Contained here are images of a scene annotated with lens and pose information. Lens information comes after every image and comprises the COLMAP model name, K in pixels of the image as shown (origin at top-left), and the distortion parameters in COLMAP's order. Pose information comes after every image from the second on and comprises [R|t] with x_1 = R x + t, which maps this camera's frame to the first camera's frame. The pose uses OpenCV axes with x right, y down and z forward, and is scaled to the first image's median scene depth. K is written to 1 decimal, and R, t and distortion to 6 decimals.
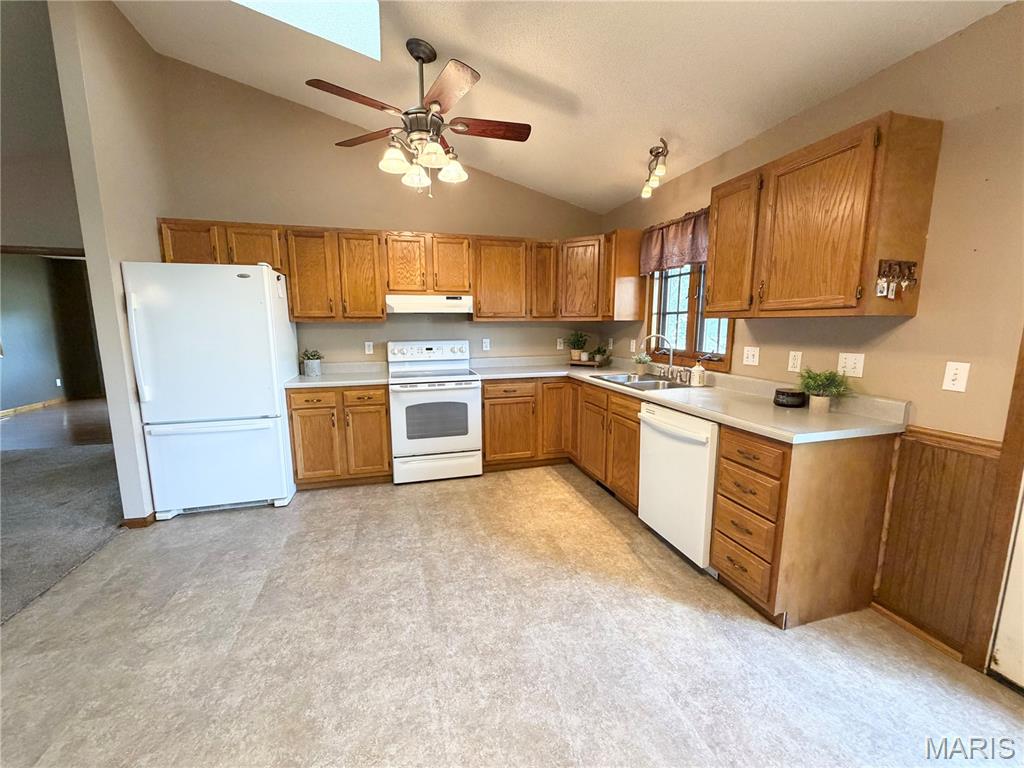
lens RADIAL K [[406.8, 0, 508.9], [0, 406.8, 384.7], [0, 0, 1]] dist [-0.001596, 0.000180]
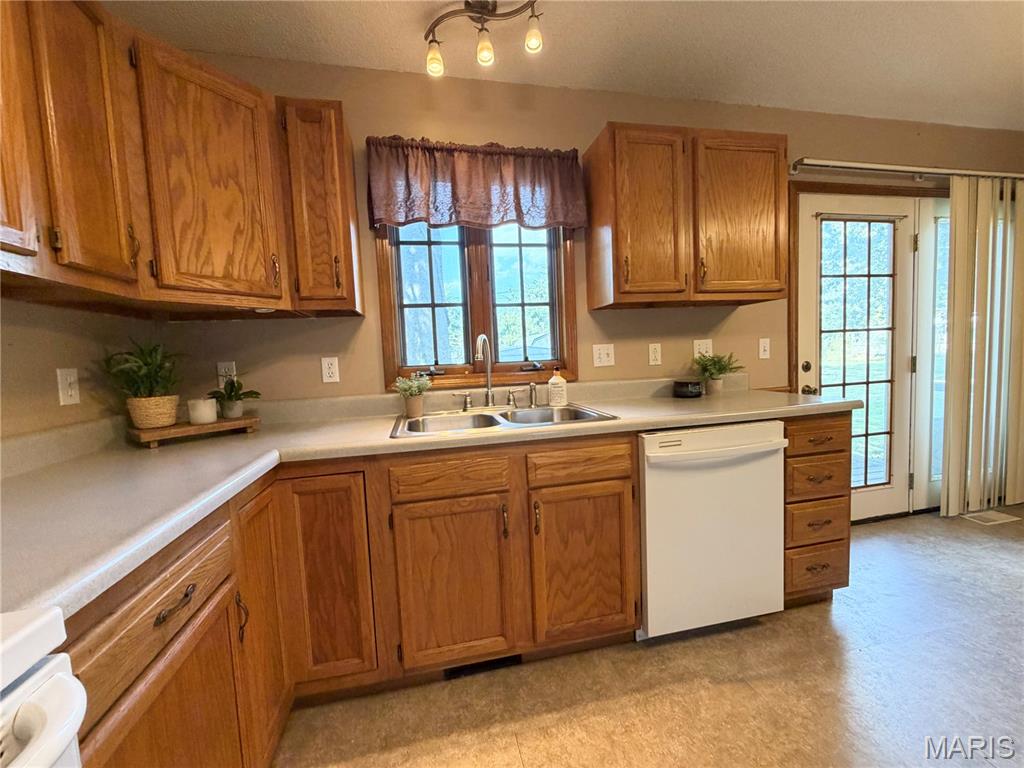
lens RADIAL K [[406.8, 0, 508.9], [0, 406.8, 384.7], [0, 0, 1]] dist [-0.001596, 0.000180]
pose [[0.055455, -0.068638, 0.996099, -0.194984], [0.194487, 0.979268, 0.056651, -0.075906], [-0.979336, 0.190587, 0.067654, 0.901019]]
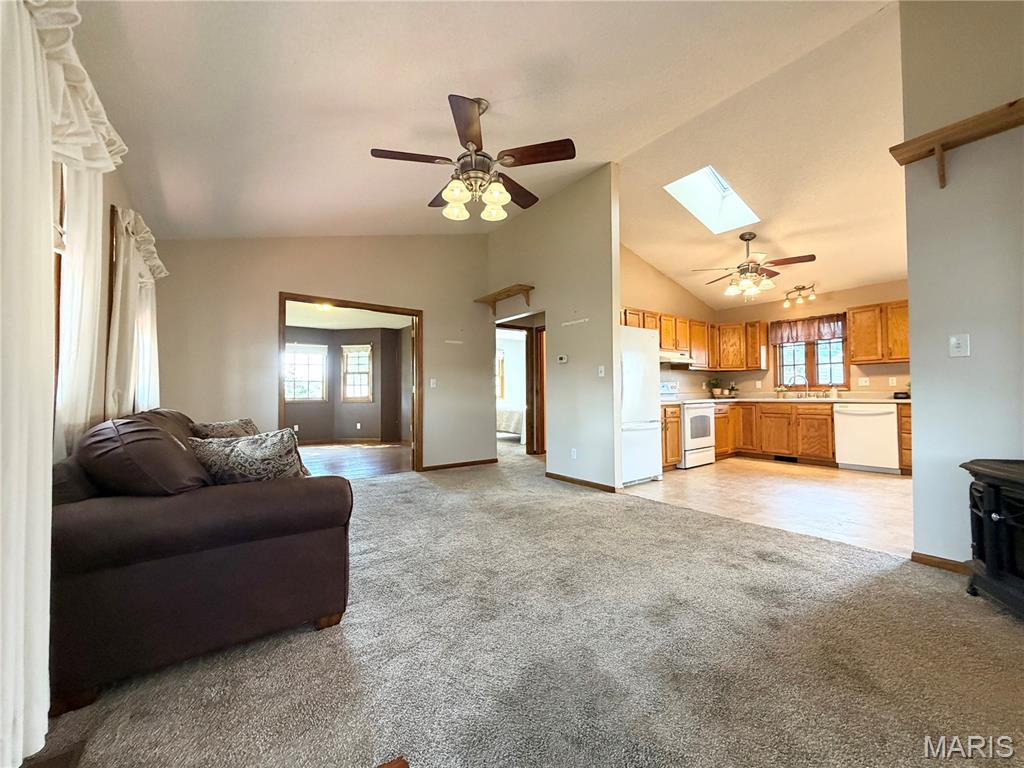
lens RADIAL K [[406.8, 0, 508.9], [0, 406.8, 384.7], [0, 0, 1]] dist [-0.001596, 0.000180]
pose [[0.934637, 0.002597, 0.355593, -1.553885], [0.059595, 0.984687, -0.163831, 0.150295], [-0.350573, 0.174315, 0.920170, -0.271125]]
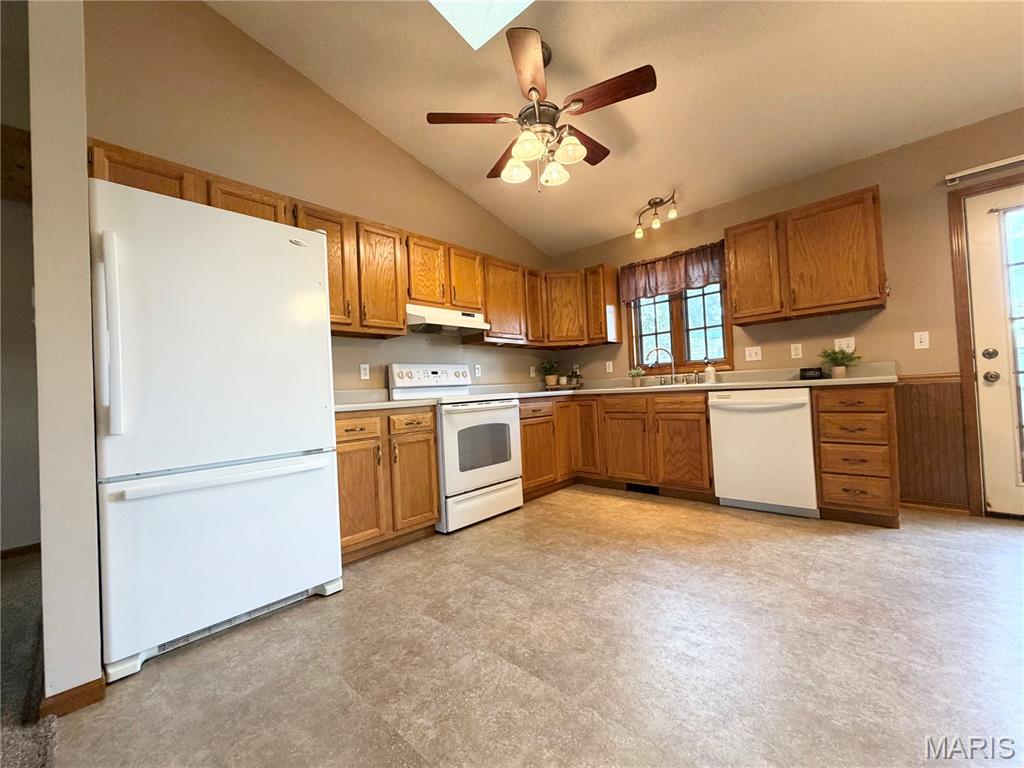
lens RADIAL K [[406.8, 0, 508.9], [0, 406.8, 384.7], [0, 0, 1]] dist [-0.001596, 0.000180]
pose [[0.853086, -0.029339, 0.520945, -0.610627], [0.122332, 0.981835, -0.145032, 0.096657], [-0.507228, 0.187453, 0.841179, 0.242829]]
